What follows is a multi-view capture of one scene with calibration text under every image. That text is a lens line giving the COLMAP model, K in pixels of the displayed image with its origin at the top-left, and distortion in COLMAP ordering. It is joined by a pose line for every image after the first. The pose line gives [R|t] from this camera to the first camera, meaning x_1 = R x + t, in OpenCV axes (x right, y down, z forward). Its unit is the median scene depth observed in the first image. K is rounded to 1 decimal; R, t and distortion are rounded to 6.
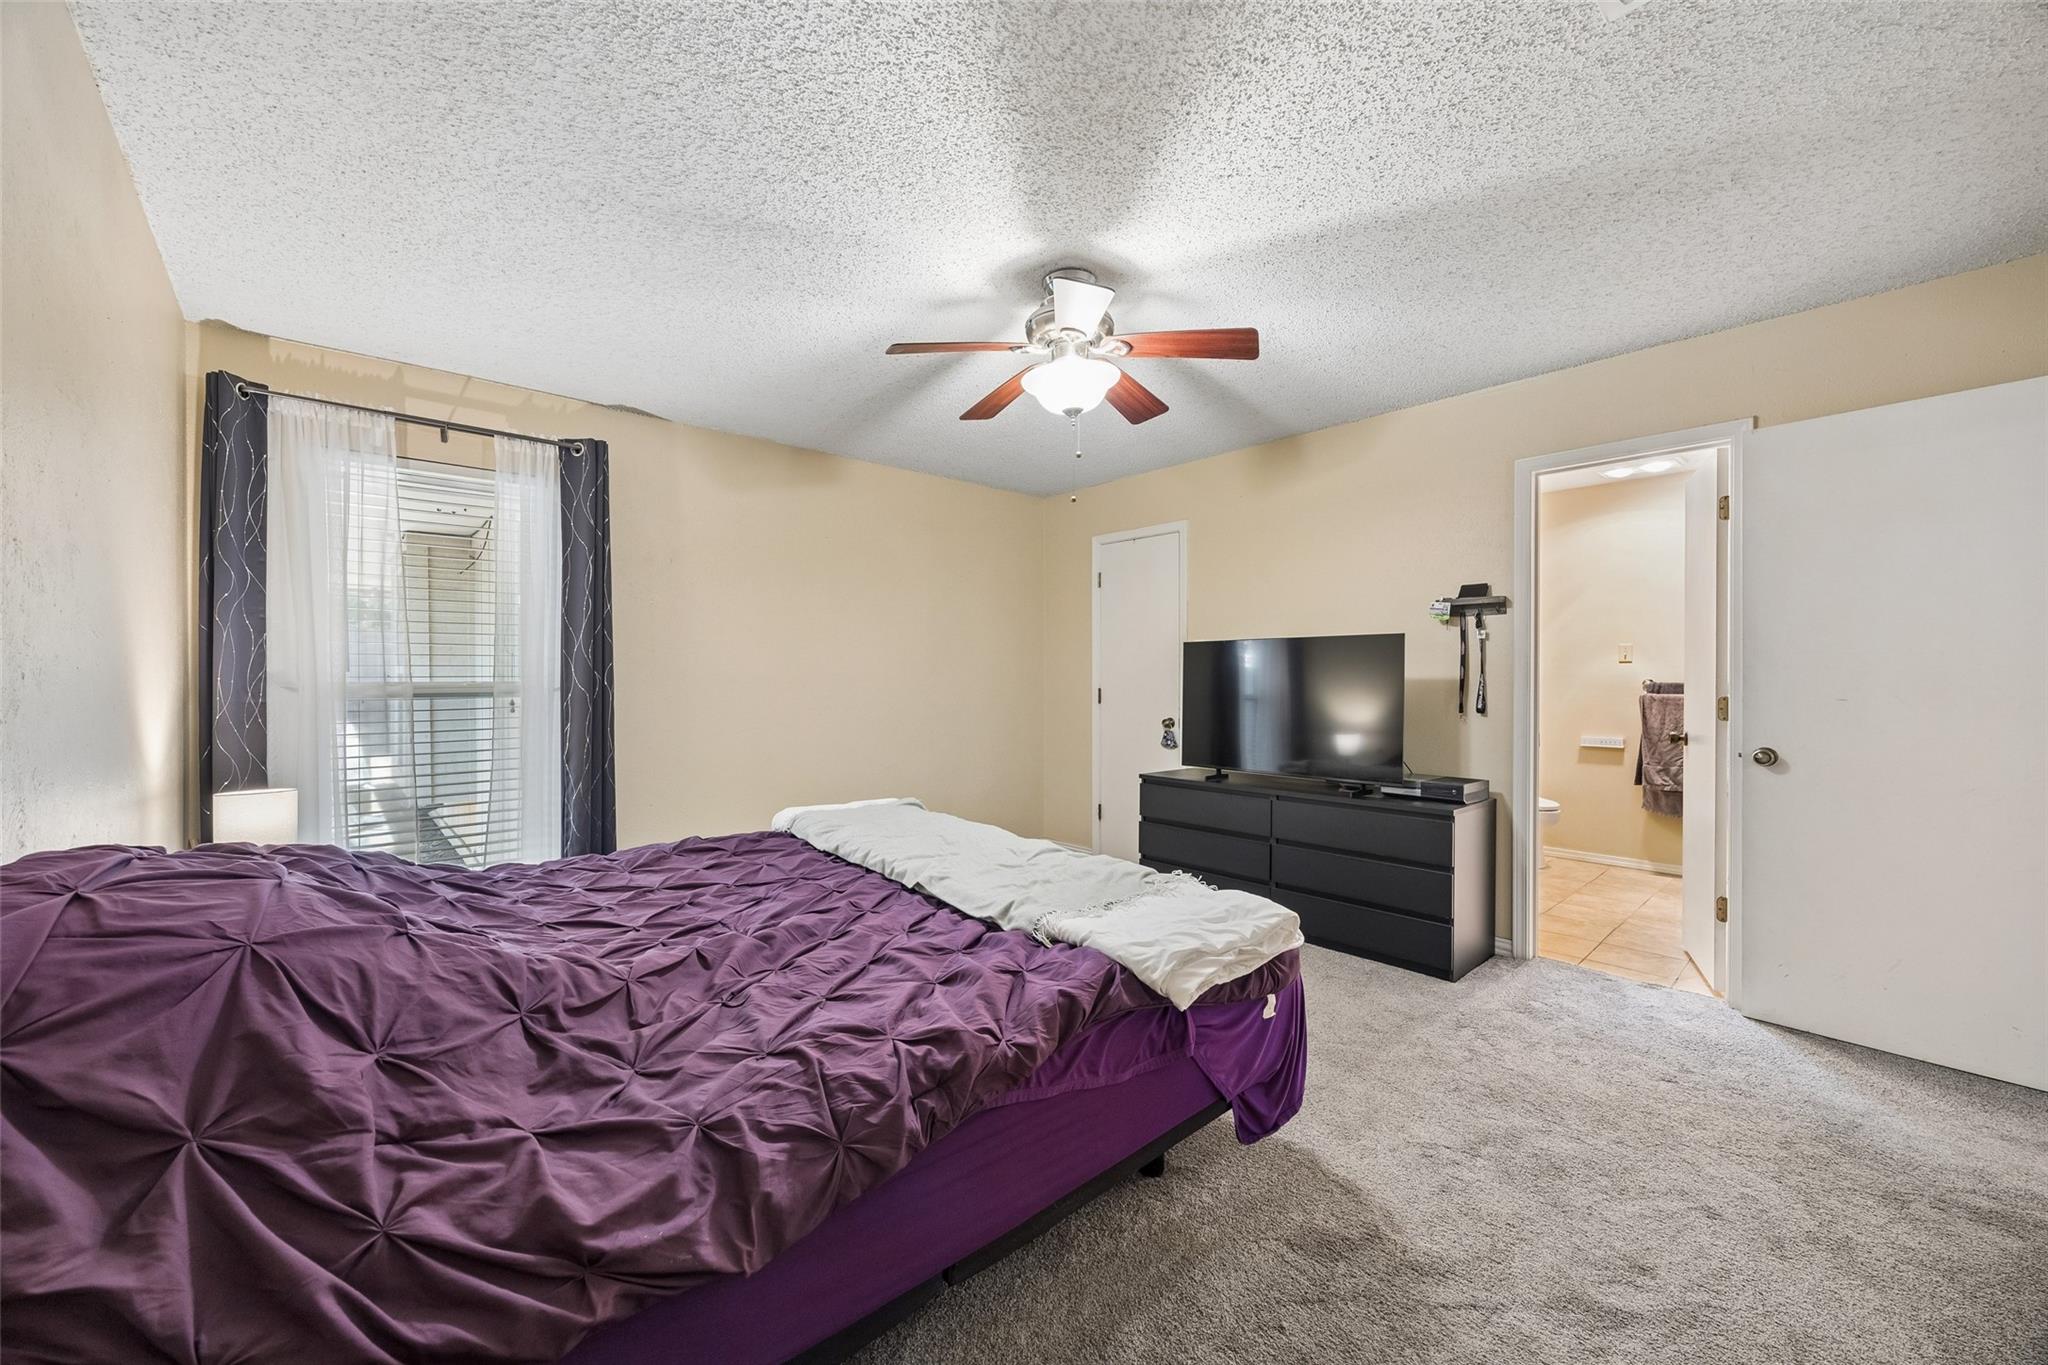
lens RADIAL K [[798.6, 0, 1023.6], [0, 798.6, 687.7], [0, 0, 1]] dist [0.001687, -0.000721]
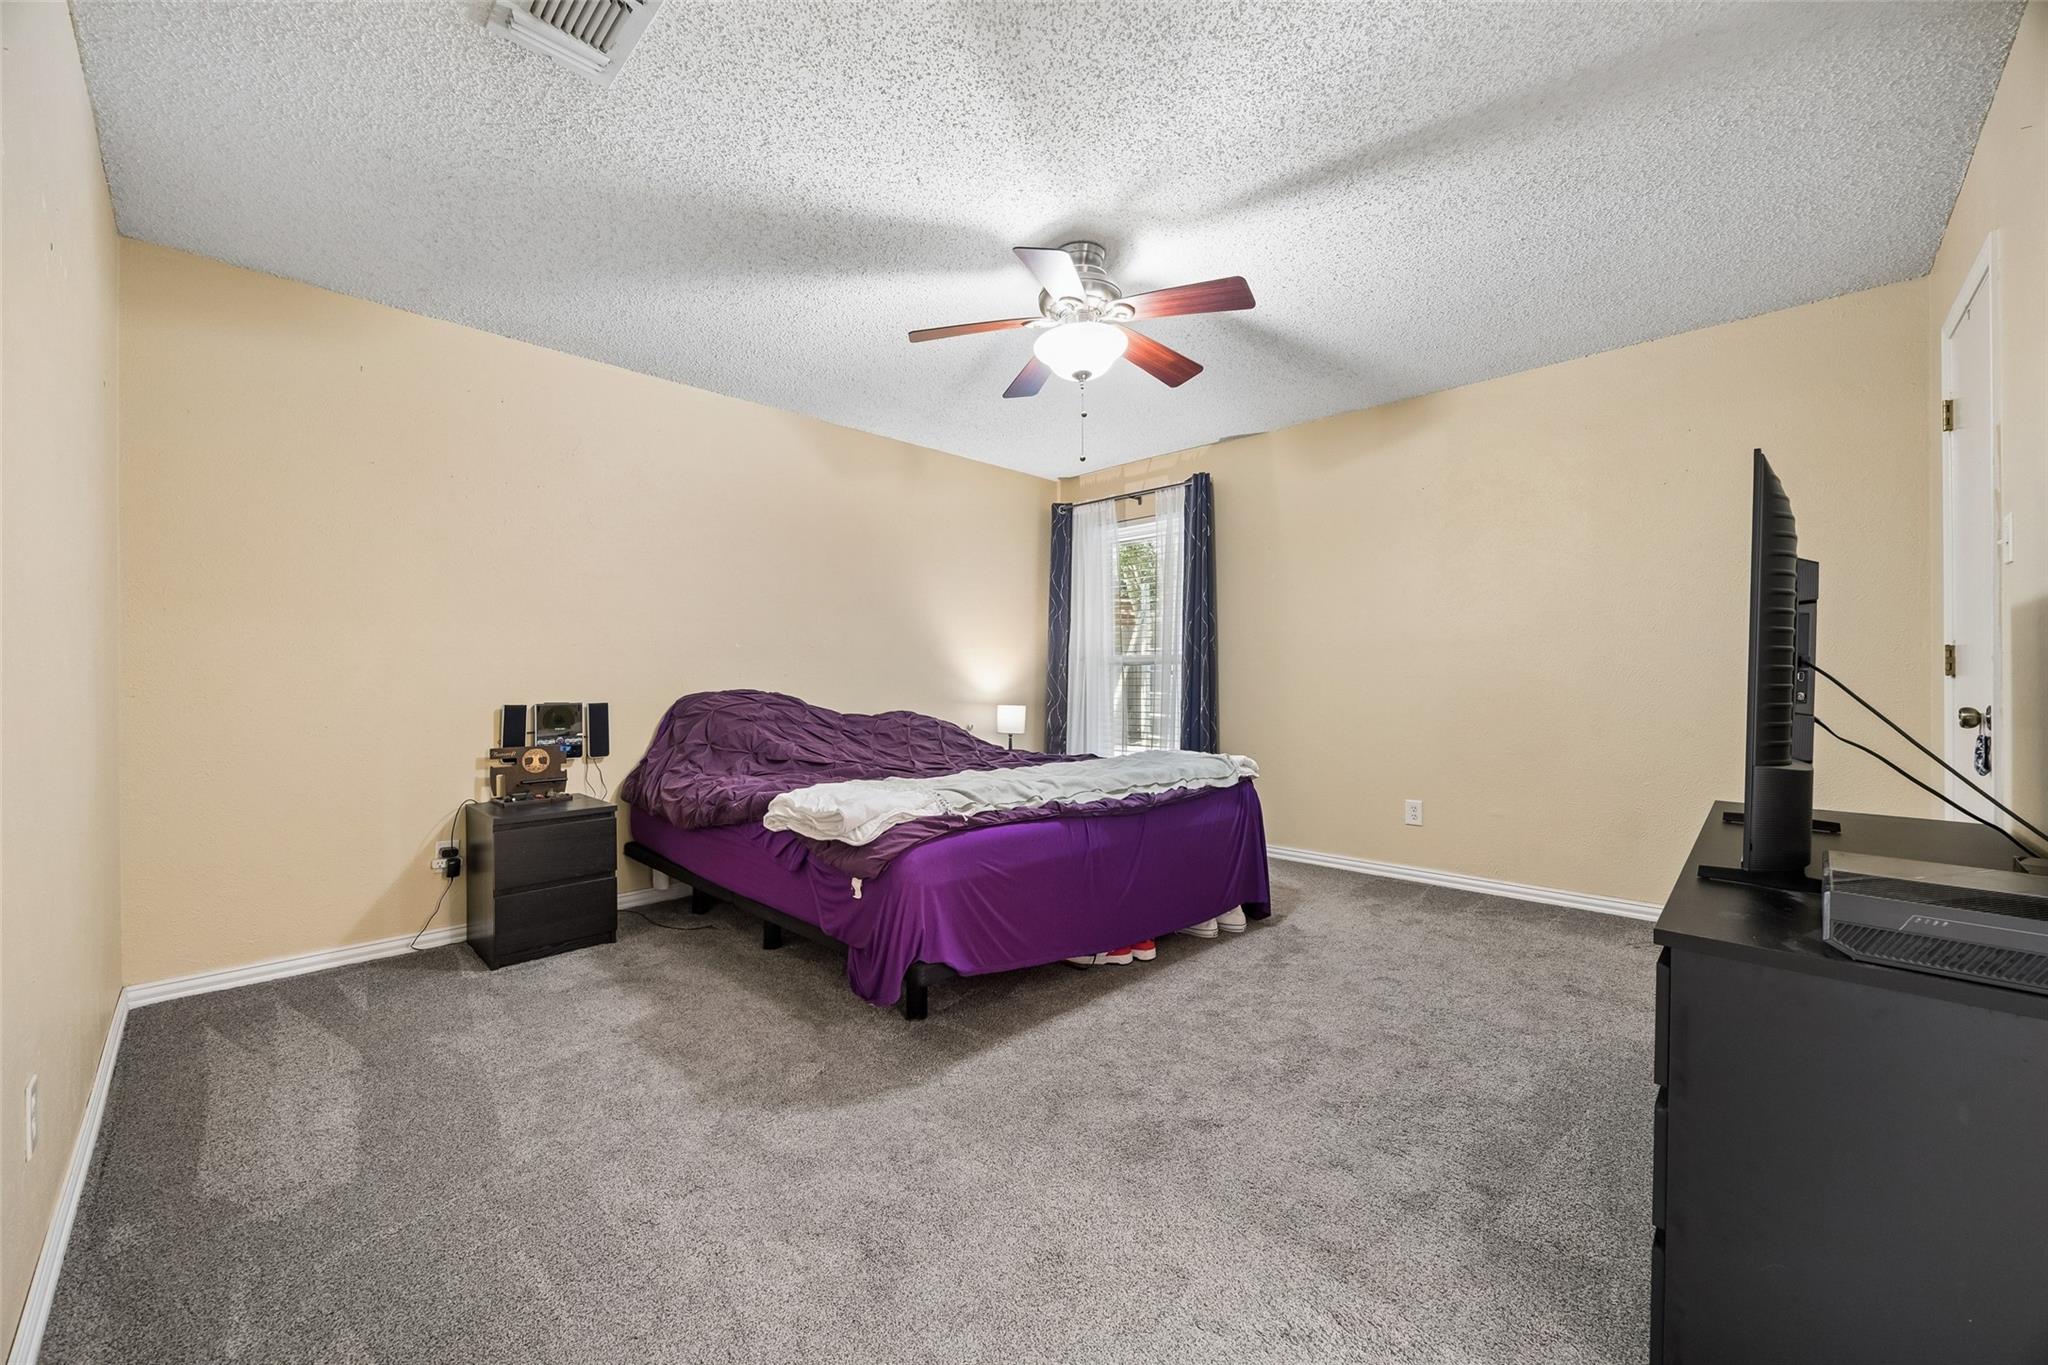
lens RADIAL K [[798.6, 0, 1021.4], [0, 798.6, 678.9], [0, 0, 1]] dist [0.001687, -0.000721]
pose [[0.040941, 0.002551, -0.999158, 0.925816], [-0.012552, 0.999919, 0.002039, 0.049856], [0.999083, 0.012458, 0.040970, 0.726155]]
